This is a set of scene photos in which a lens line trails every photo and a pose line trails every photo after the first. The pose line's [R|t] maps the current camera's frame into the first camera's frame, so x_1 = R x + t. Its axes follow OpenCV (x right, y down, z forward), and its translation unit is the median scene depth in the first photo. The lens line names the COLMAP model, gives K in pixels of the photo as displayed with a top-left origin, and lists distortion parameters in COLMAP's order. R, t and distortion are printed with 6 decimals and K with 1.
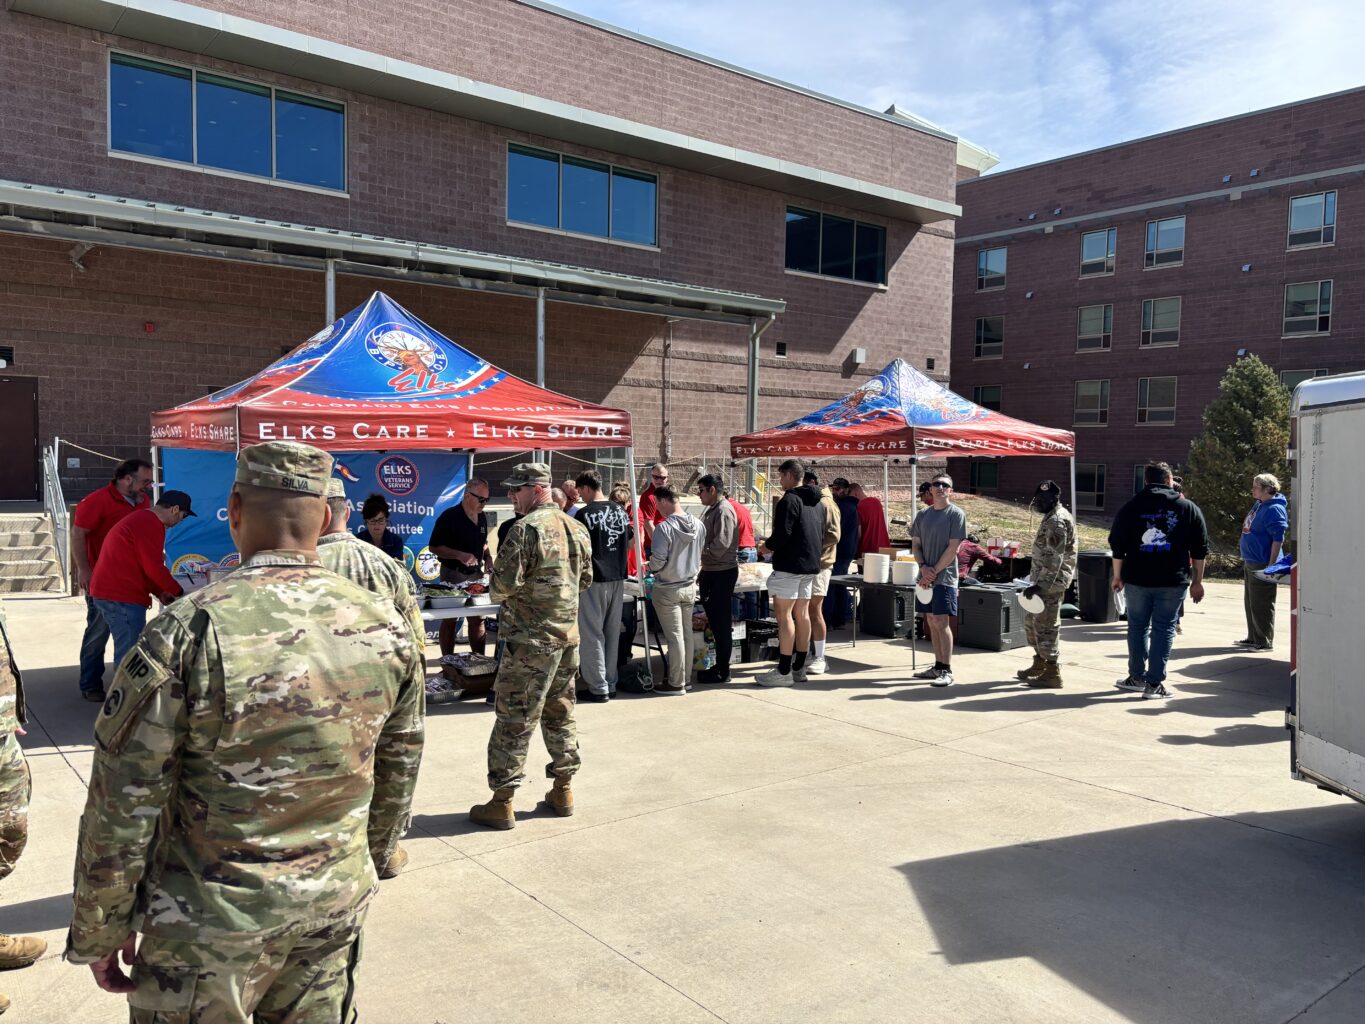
lens RADIAL K [[1049.1, 0, 682.5], [0, 1049.1, 512.0], [0, 0, 1]] dist [-0.018679, -0.006955]
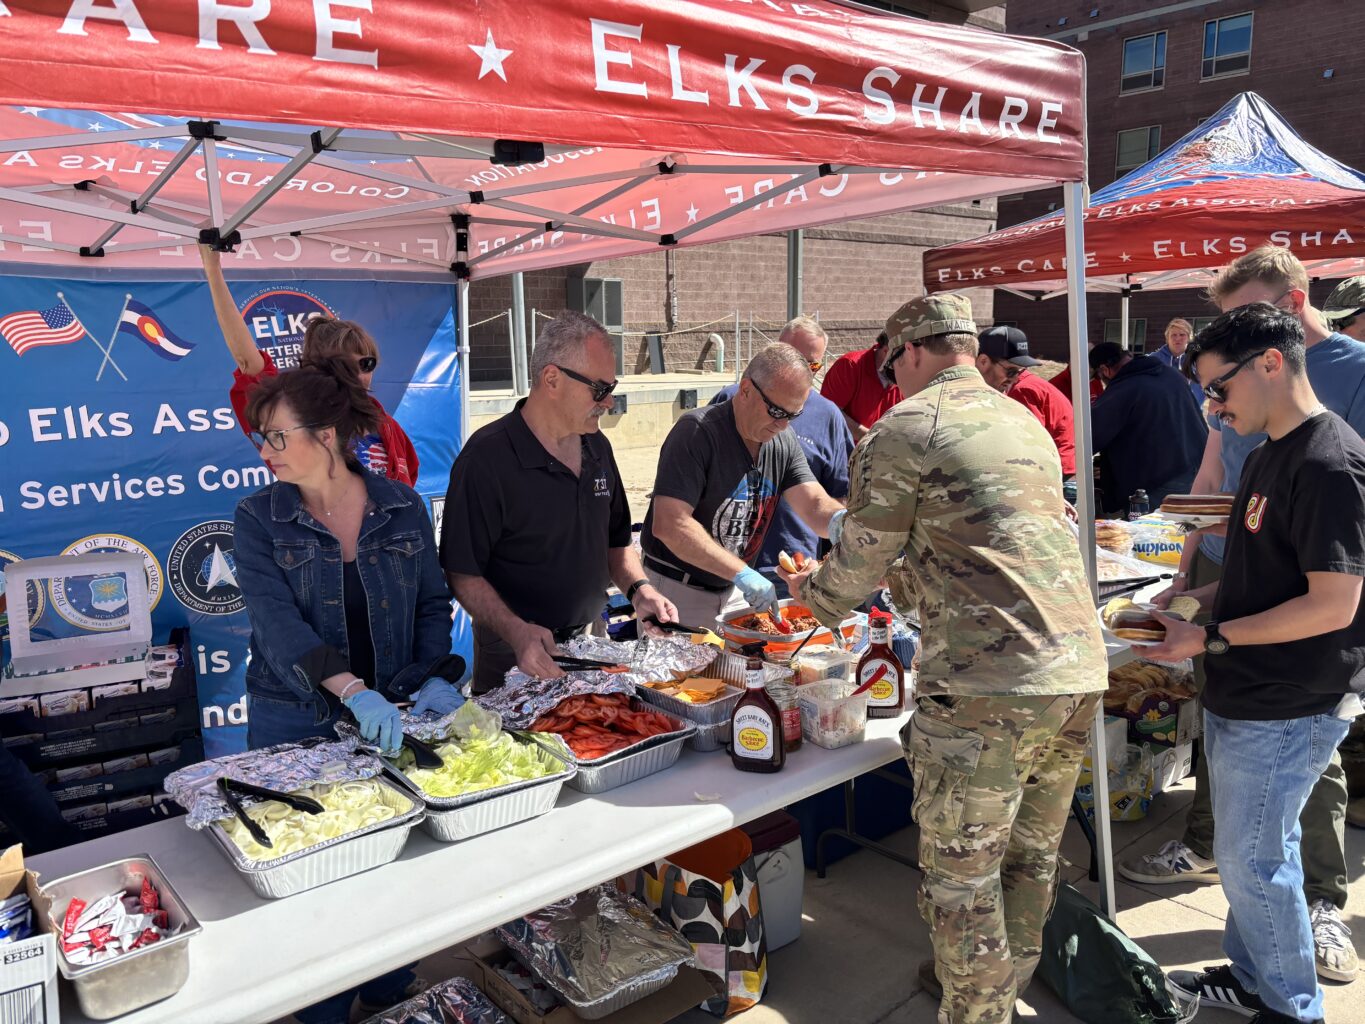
lens RADIAL K [[1049.1, 0, 682.5], [0, 1049.1, 512.0], [0, 0, 1]] dist [-0.018679, -0.006955]
pose [[0.996665, -0.049956, 0.064531, -0.121297], [0.042394, 0.992615, 0.113661, -0.005313], [-0.069732, -0.110546, 0.991422, 0.470608]]
